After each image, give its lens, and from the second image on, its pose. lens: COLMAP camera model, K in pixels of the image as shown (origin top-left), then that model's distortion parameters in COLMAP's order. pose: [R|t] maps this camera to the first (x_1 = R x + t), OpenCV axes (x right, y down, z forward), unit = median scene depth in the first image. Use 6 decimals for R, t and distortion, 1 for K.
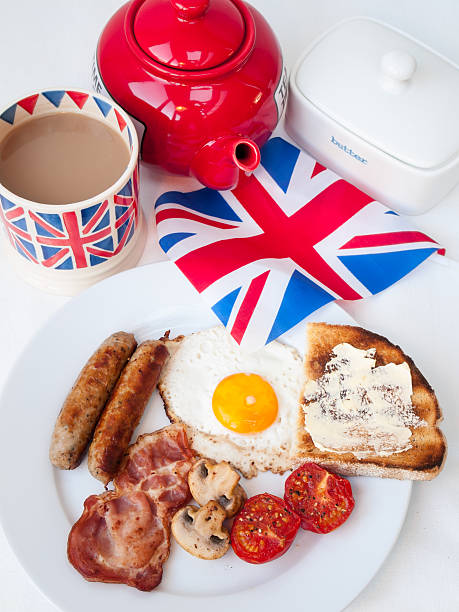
lens RADIAL K [[926.7, 0, 229.5], [0, 926.7, 306.0], [0, 0, 1]] dist [-0.017406, -0.091133]
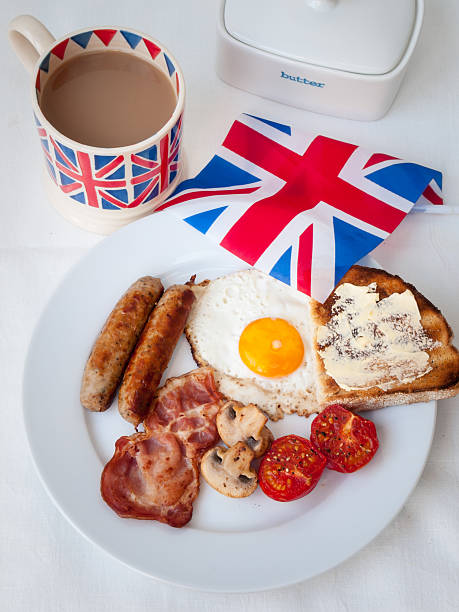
lens RADIAL K [[1041.1, 0, 229.5], [0, 1041.1, 306.0], [0, 0, 1]] dist [-0.073895, -0.133392]
pose [[0.999999, 0.001522, -0.000755, -0.029213], [-0.001472, 0.998069, 0.062102, -0.011129], [0.000848, -0.062100, 0.998070, -0.137478]]
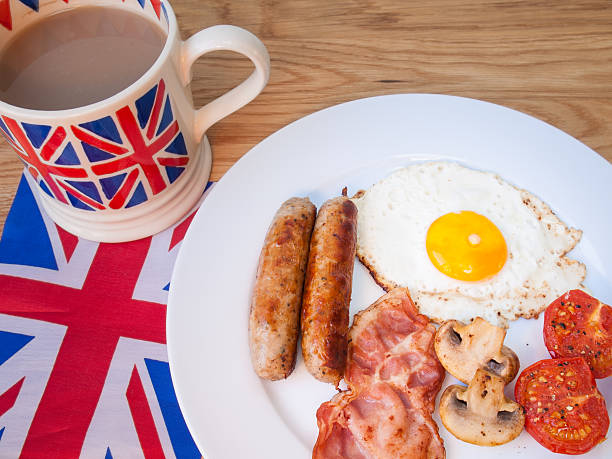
lens RADIAL K [[659.6, 0, 309.7], [0, 659.6, 238.9], [0, 0, 1]] dist [-0.044303, 0.026782]
pose [[0.968379, -0.237105, 0.077614, -0.166047], [0.238189, 0.971206, -0.004886, 0.072473], [-0.074220, 0.023218, 0.996972, 0.453517]]
